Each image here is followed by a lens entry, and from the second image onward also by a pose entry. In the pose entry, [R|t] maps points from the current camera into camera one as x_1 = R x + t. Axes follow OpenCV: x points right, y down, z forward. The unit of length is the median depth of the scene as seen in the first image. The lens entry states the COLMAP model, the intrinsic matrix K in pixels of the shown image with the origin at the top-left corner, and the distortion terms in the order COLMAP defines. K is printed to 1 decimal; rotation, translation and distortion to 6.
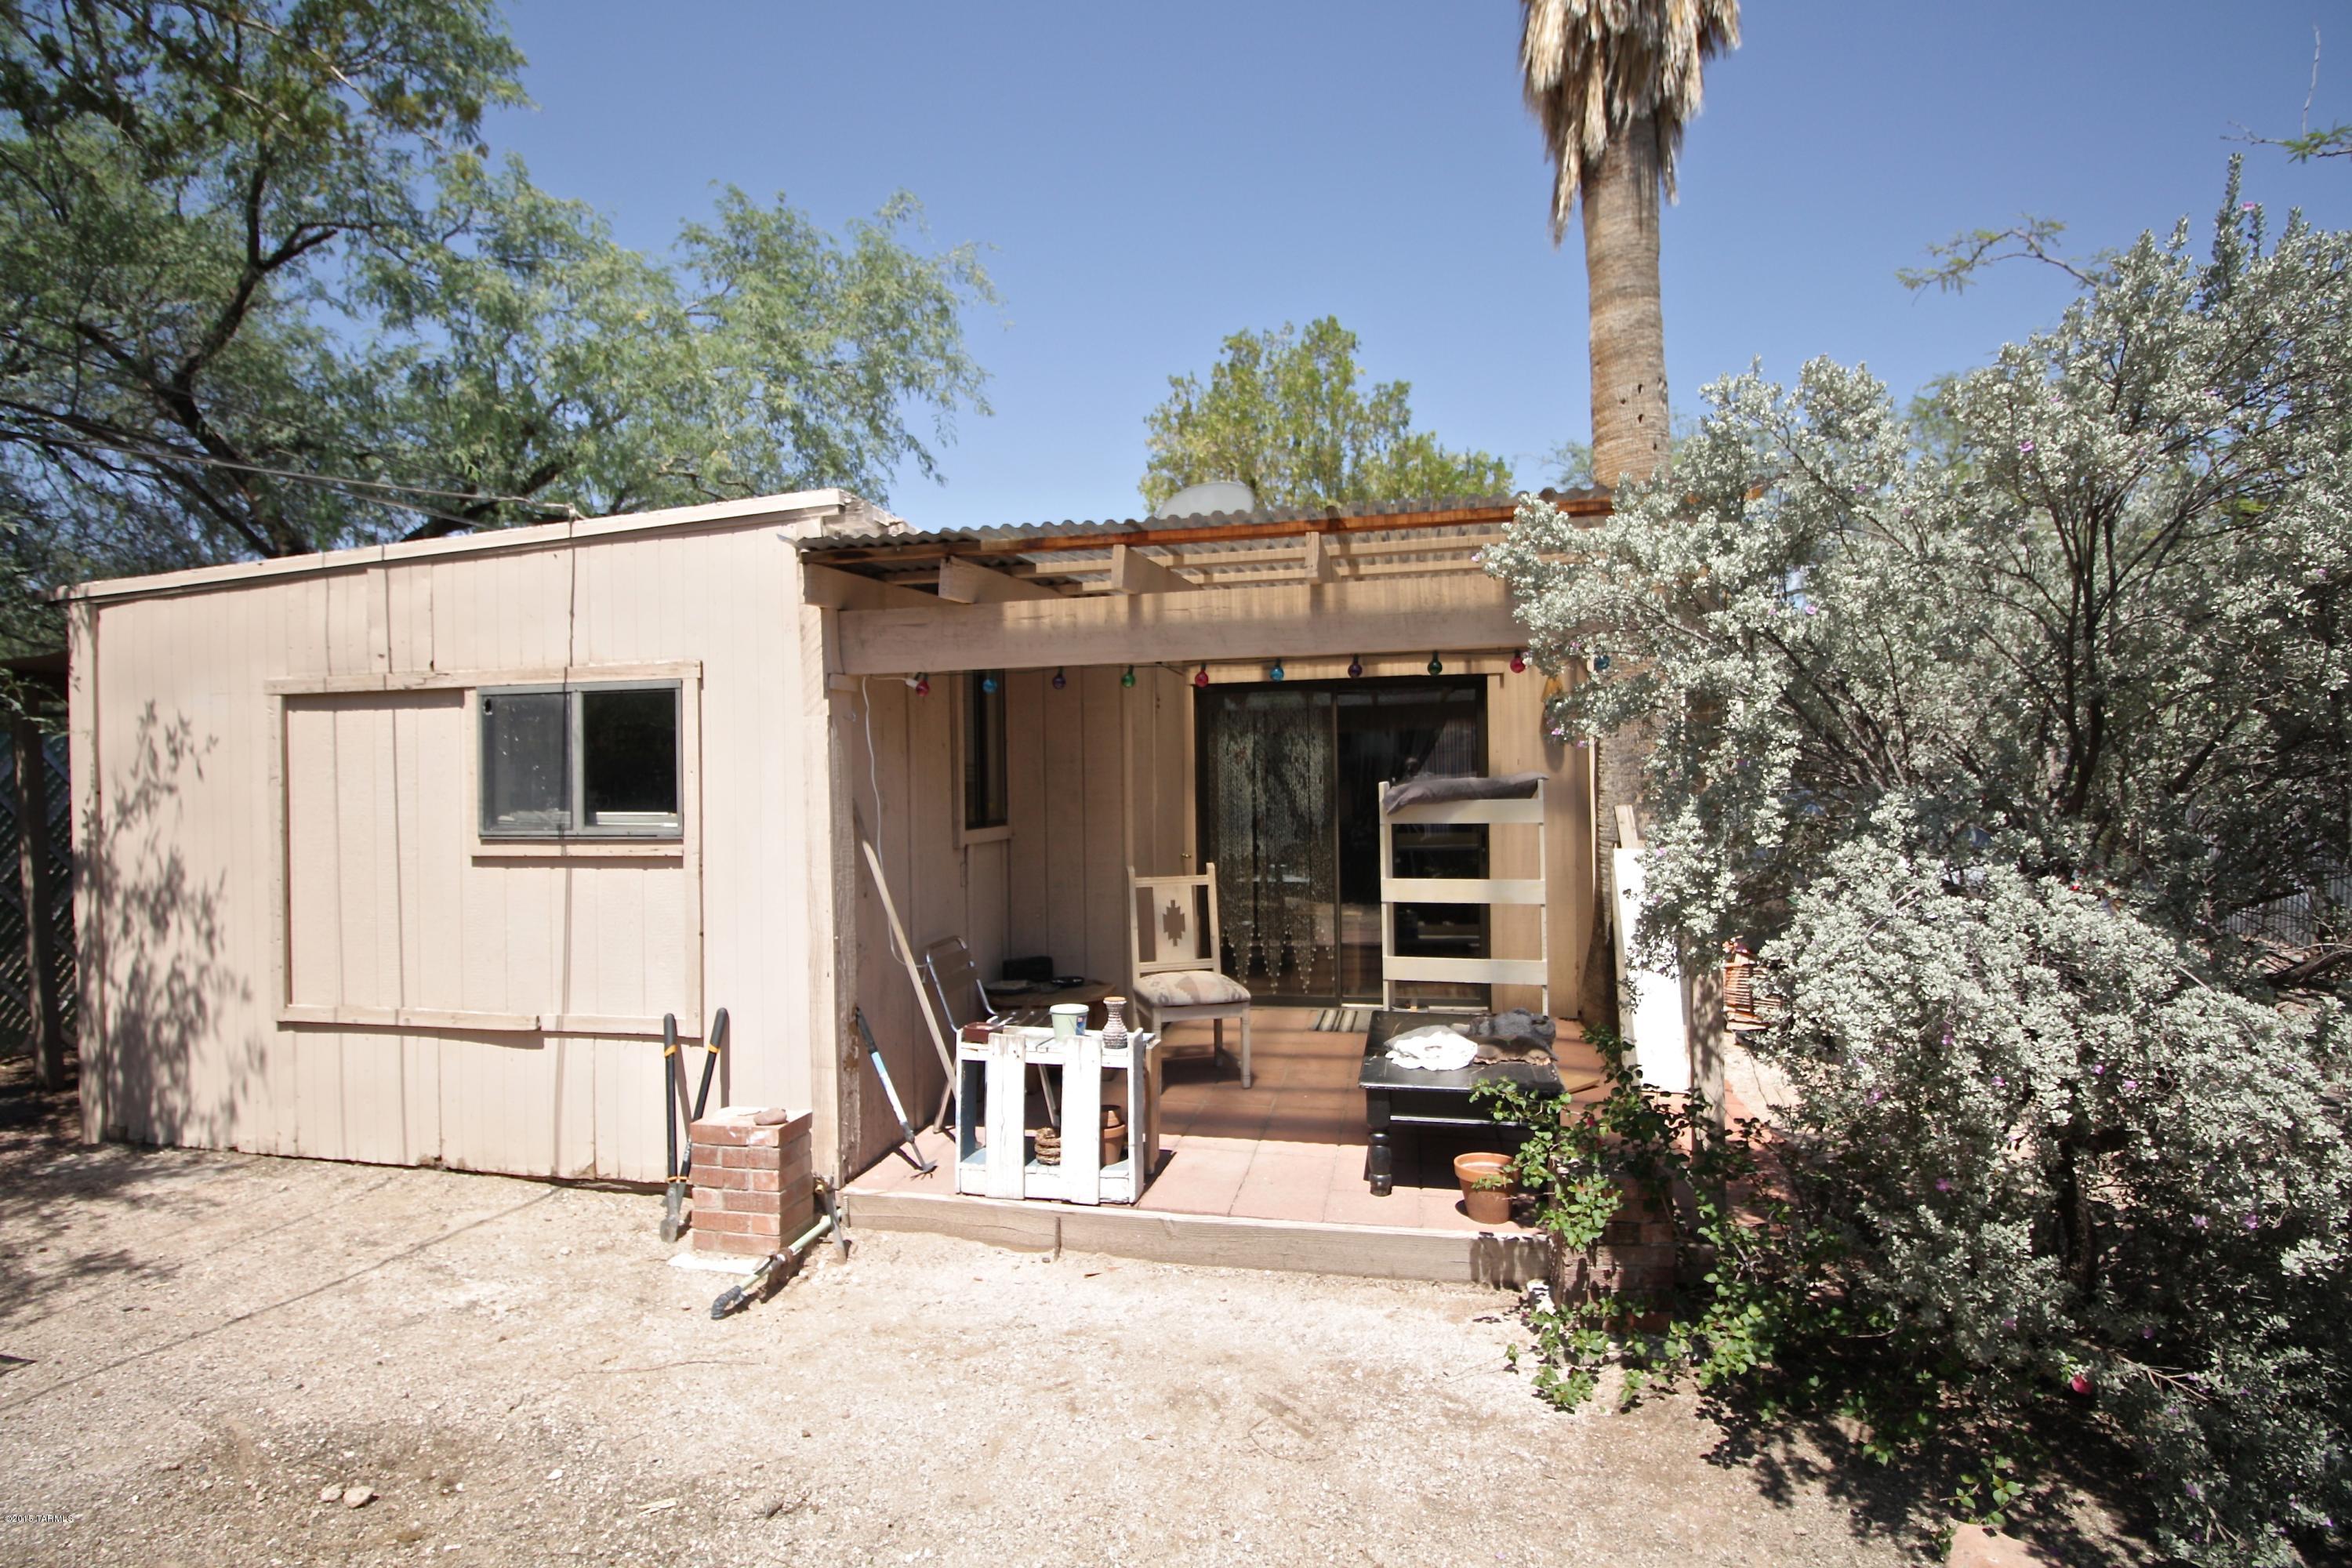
lens RADIAL K [[1101.6, 0, 1178.1], [0, 1101.6, 747.2], [0, 0, 1]] dist [-0.009659, -0.000584]
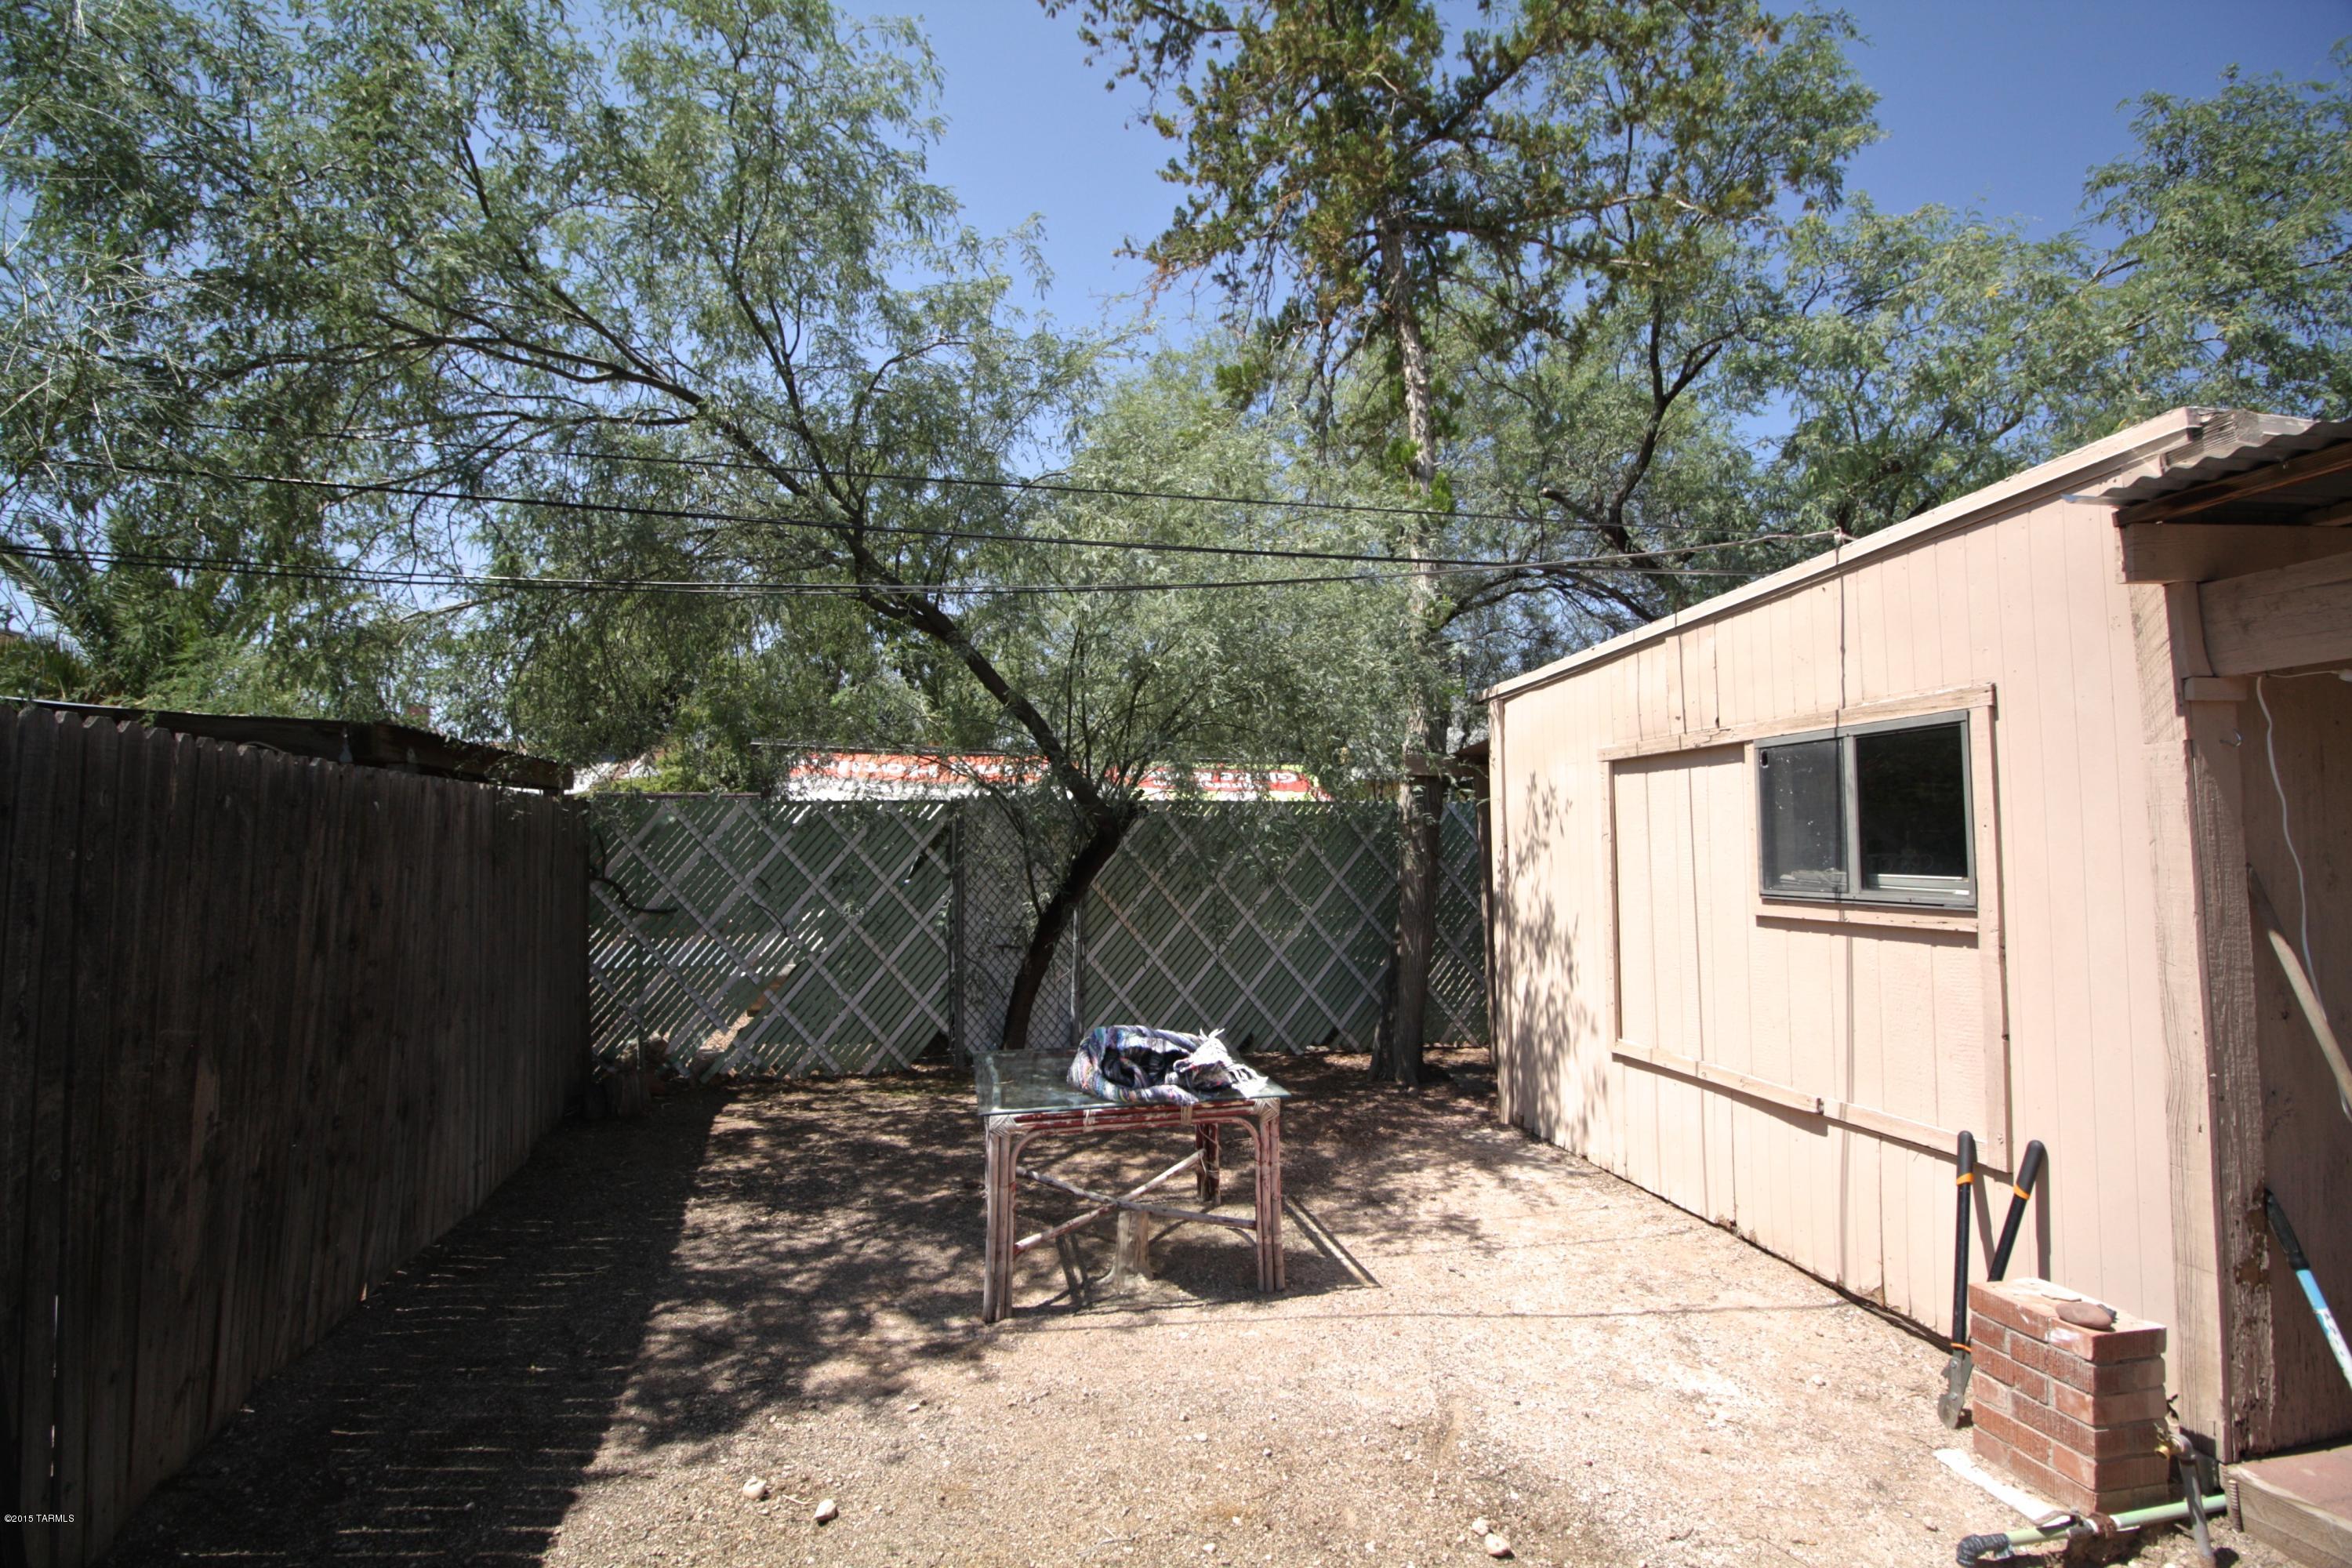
lens RADIAL K [[1096.4, 0, 1166.9], [0, 1096.4, 773.4], [0, 0, 1]] dist [-0.002367, -0.010418]
pose [[0.391978, -0.052497, -0.918476, 0.044812], [0.026094, 0.998603, -0.045940, 0.005385], [0.919605, -0.005959, 0.392800, 0.153558]]
